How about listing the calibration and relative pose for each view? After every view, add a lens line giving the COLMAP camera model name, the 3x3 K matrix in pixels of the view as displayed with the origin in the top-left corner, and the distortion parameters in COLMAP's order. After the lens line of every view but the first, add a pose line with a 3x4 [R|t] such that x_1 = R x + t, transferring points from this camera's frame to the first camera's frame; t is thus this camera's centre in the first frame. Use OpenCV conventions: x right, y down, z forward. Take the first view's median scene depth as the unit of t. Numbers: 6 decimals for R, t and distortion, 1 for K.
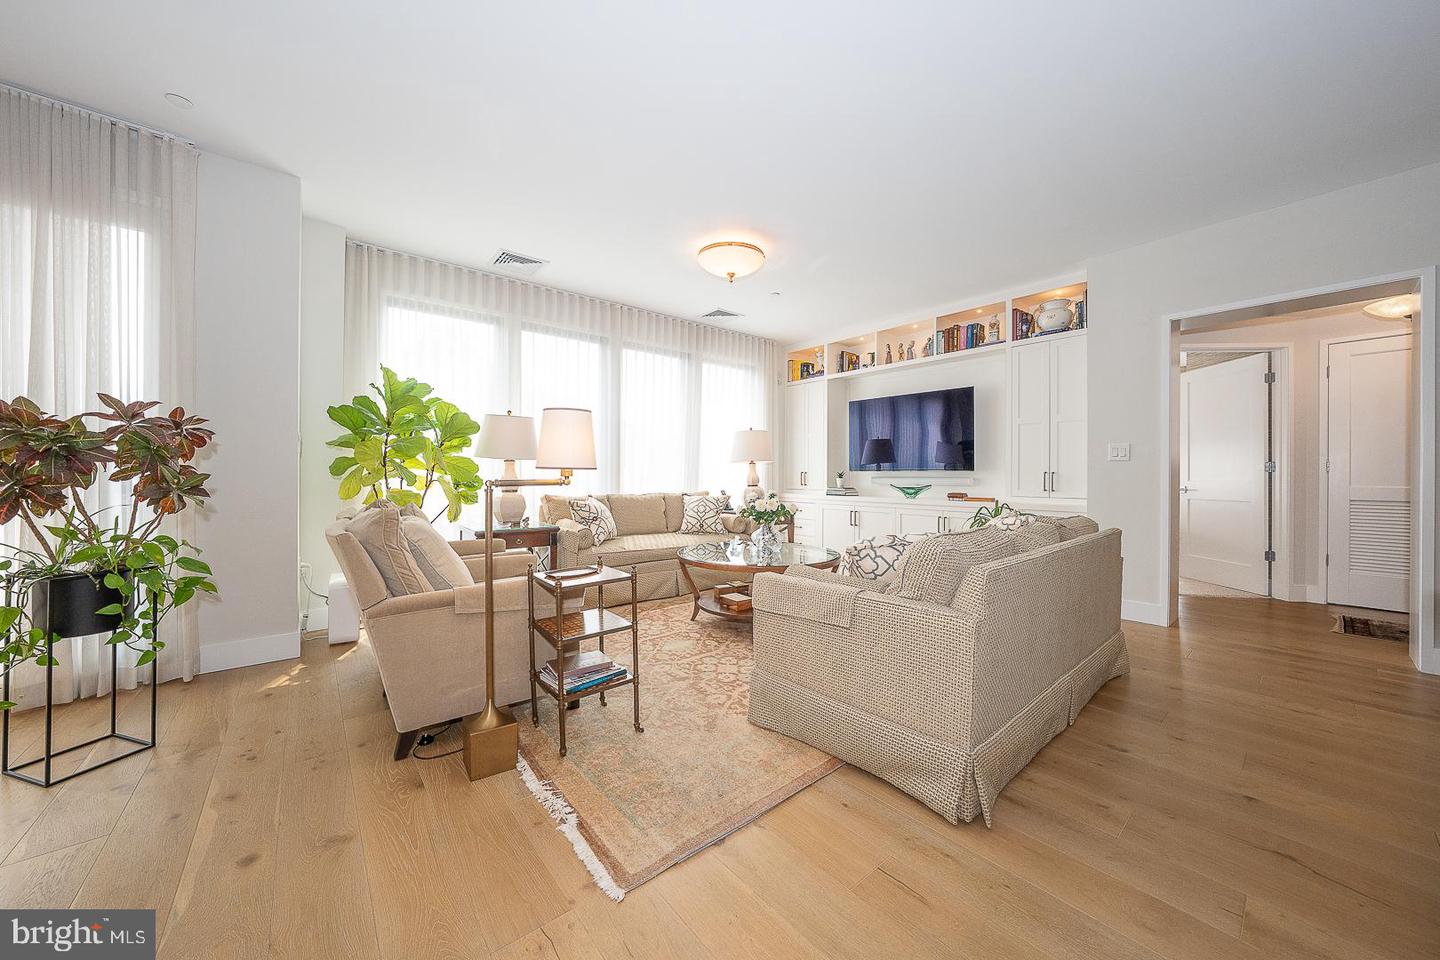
lens RADIAL K [[507.2, 0, 722.3], [0, 507.2, 473.0], [0, 0, 1]] dist [-0.012719, -0.000033]
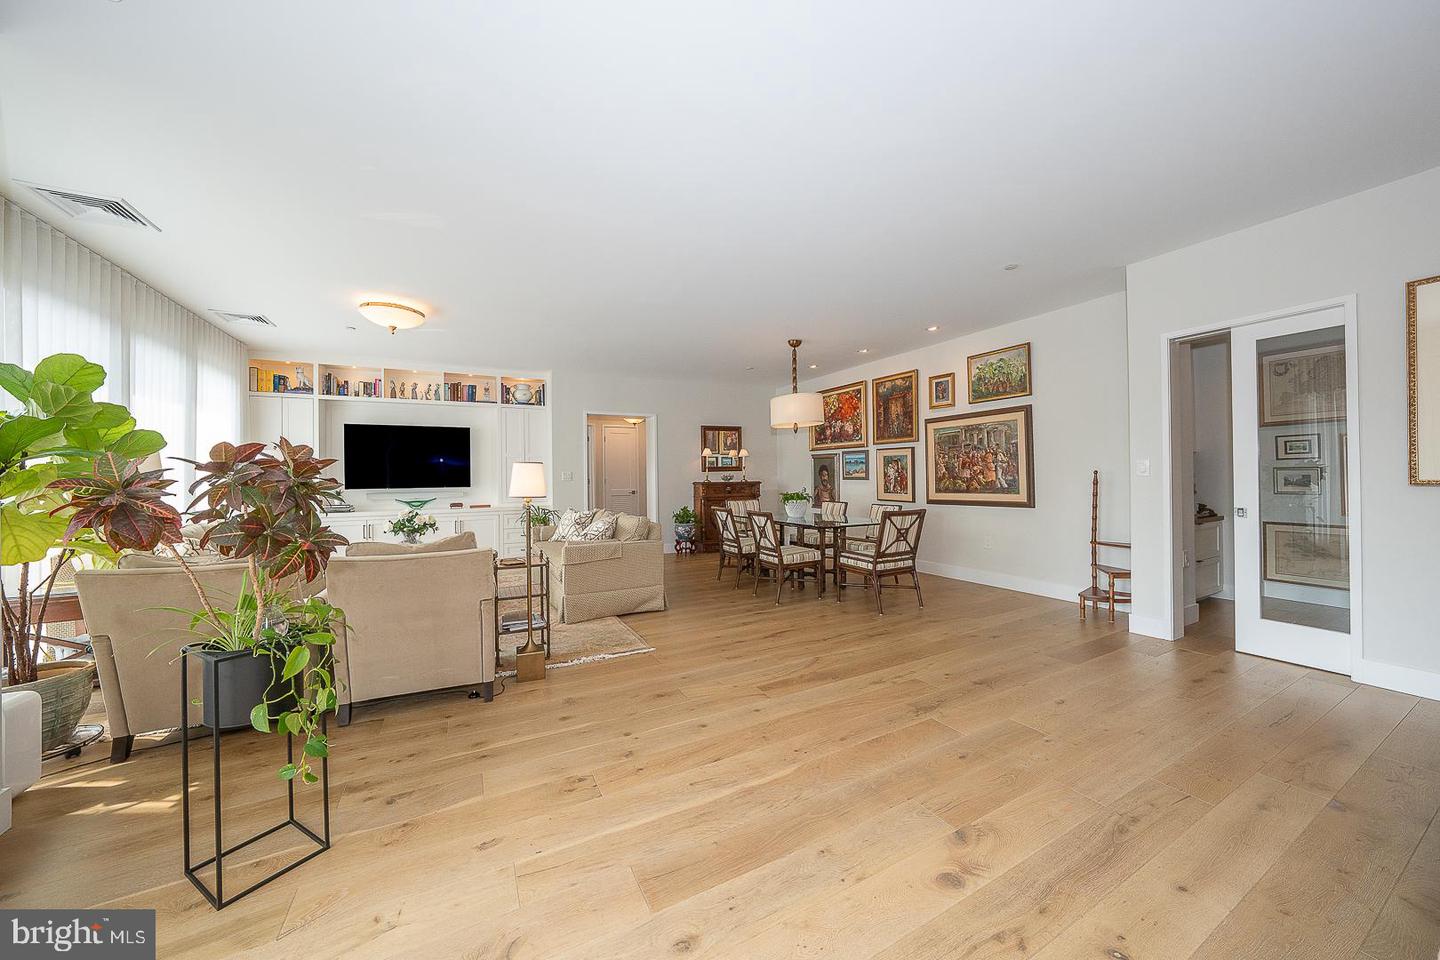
lens RADIAL K [[494.9, 0, 720.5], [0, 494.9, 475.0], [0, 0, 1]] dist [-0.027412, 0.005854]
pose [[0.208269, -0.000750, 0.978071, -0.780154], [0.012860, 0.999915, -0.001972, -0.028317], [-0.977987, 0.012989, 0.208261, 0.021081]]
